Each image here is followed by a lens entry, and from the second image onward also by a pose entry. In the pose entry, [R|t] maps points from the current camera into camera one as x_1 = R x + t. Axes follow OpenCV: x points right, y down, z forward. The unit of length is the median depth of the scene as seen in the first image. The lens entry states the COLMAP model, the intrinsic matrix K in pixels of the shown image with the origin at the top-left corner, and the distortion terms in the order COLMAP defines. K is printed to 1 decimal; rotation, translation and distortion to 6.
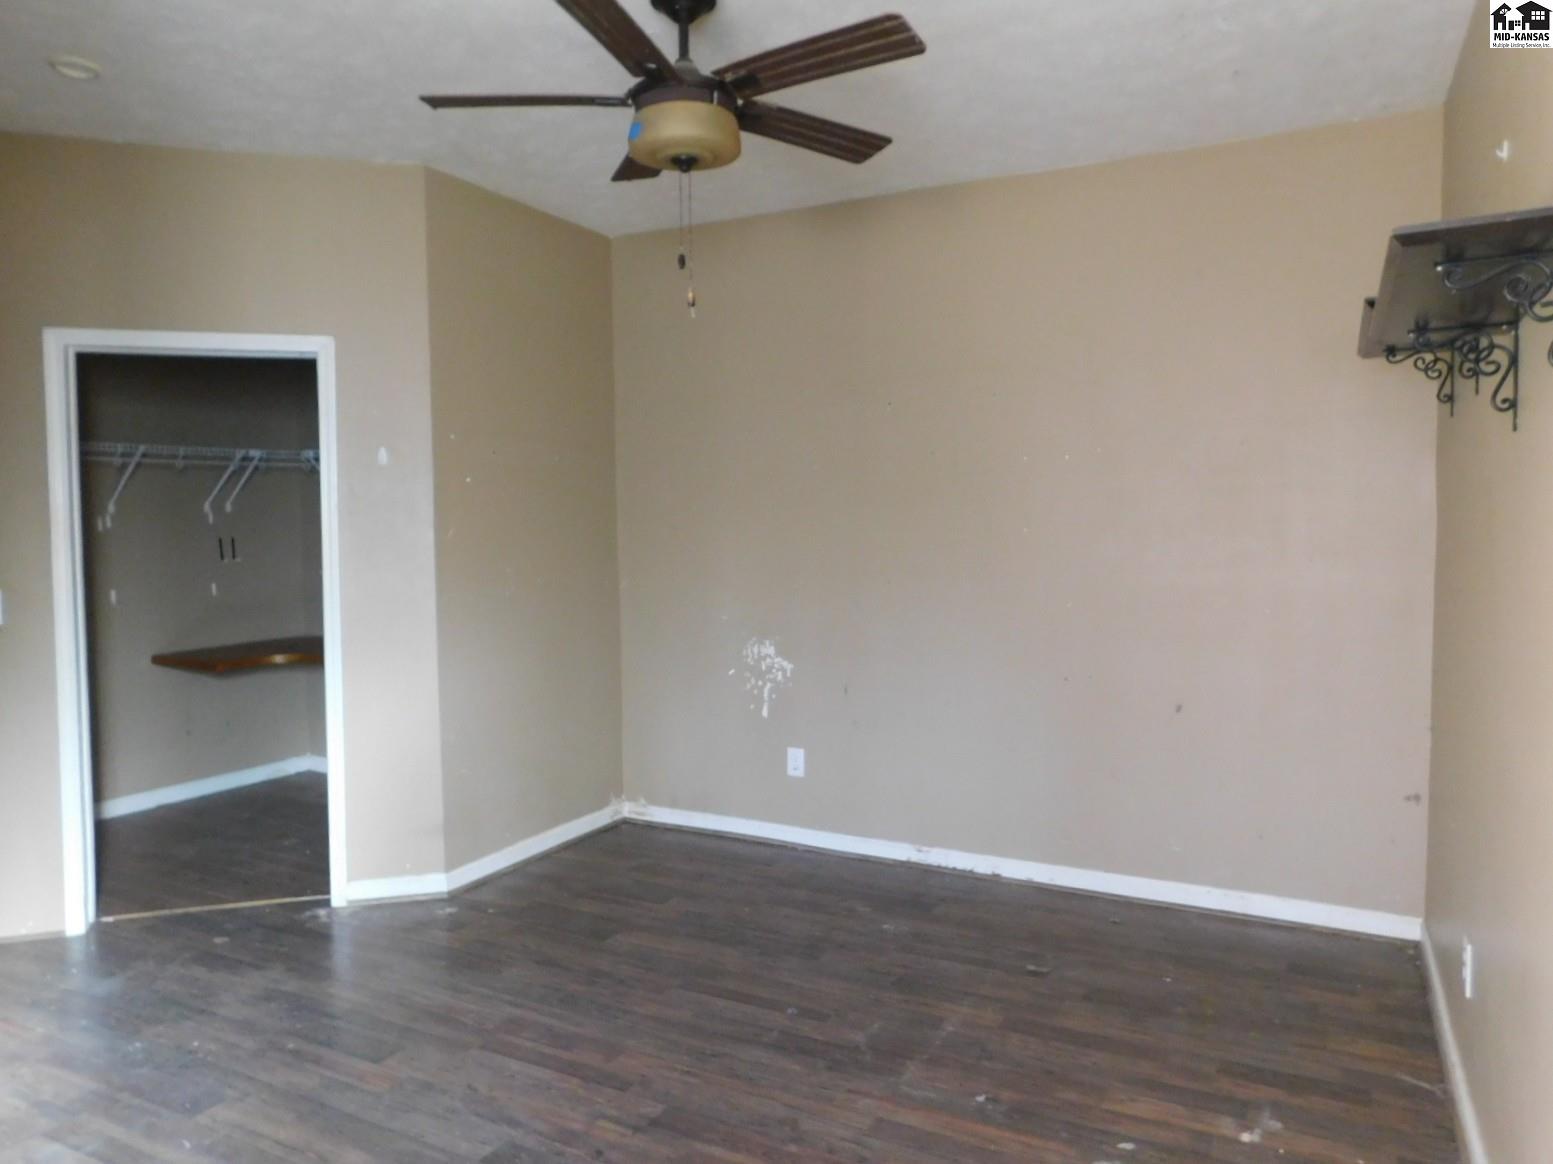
lens RADIAL K [[1074.1, 0, 776.5], [0, 1074.1, 582.0], [0, 0, 1]] dist [-0.054408, 0.051431]
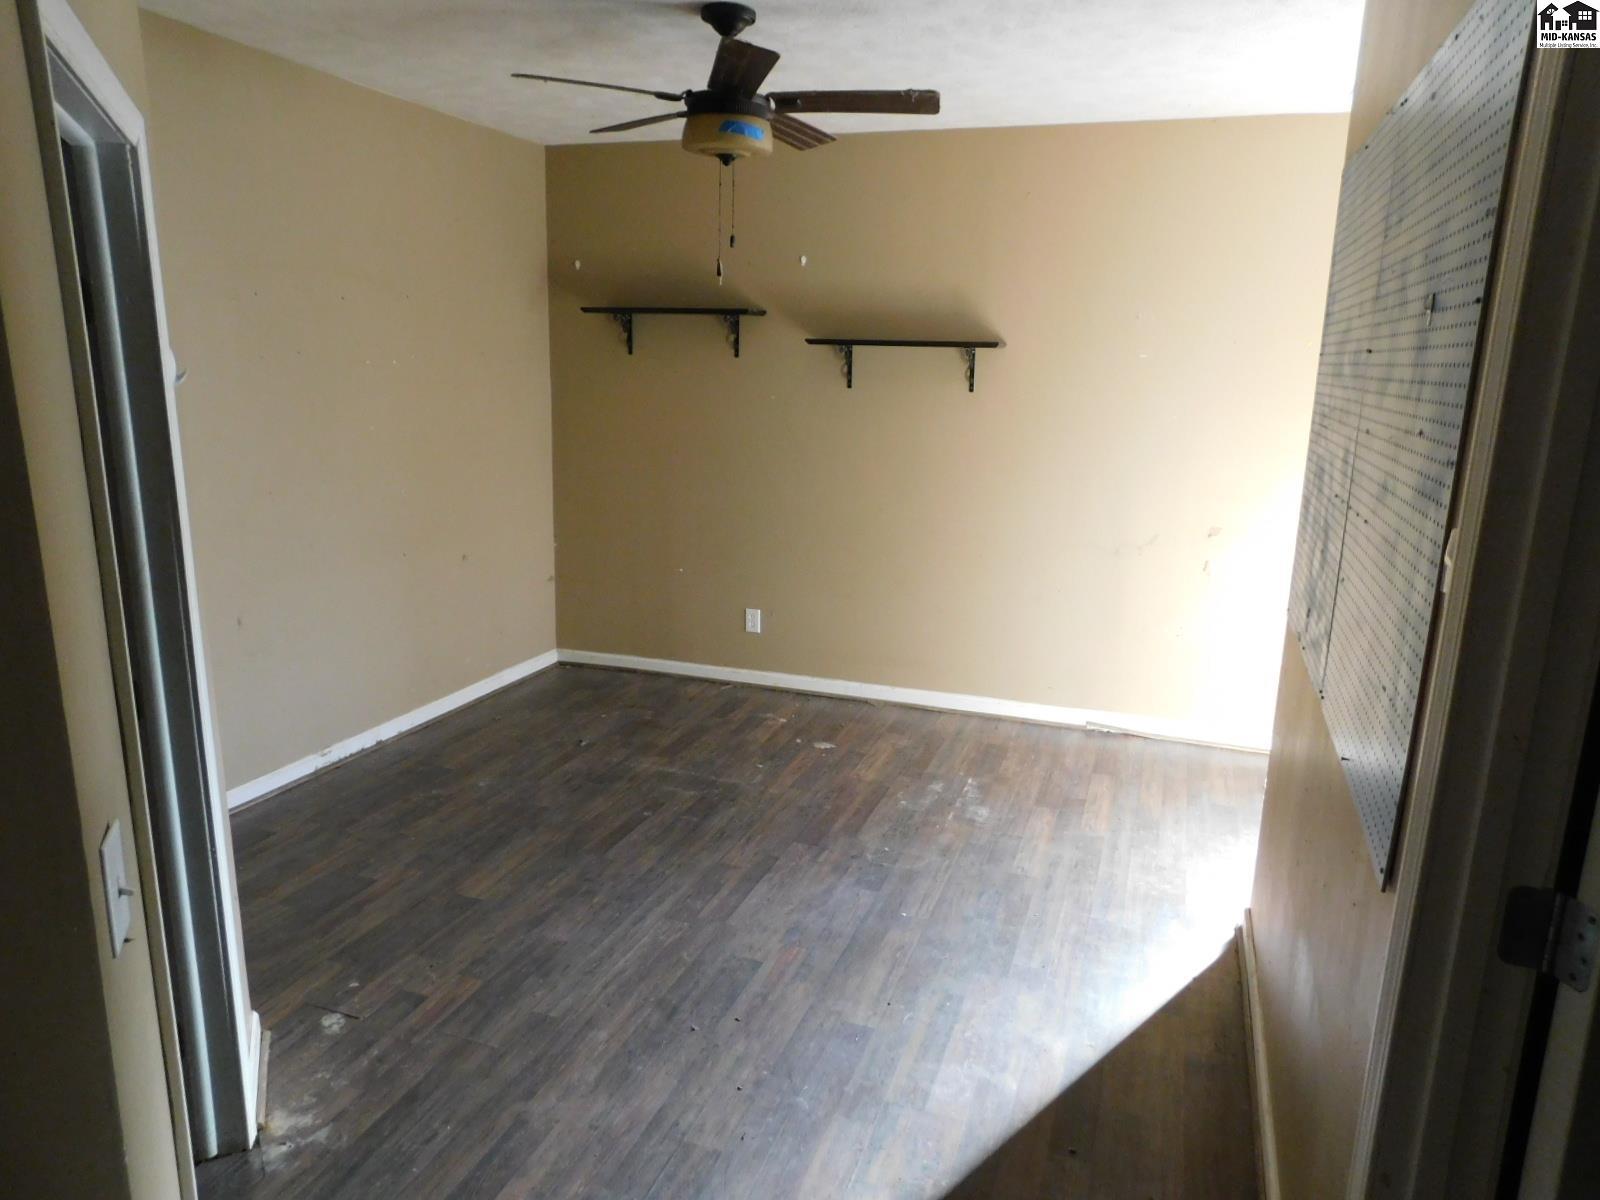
lens RADIAL K [[1059.9, 0, 794.5], [0, 1059.9, 600.0], [0, 0, 1]] dist [-0.079648, 0.061239]
pose [[-0.134622, -0.219619, 0.966253, -1.223046], [0.028989, 0.973839, 0.225382, -0.145595], [-0.990473, 0.058352, -0.124734, 0.972356]]
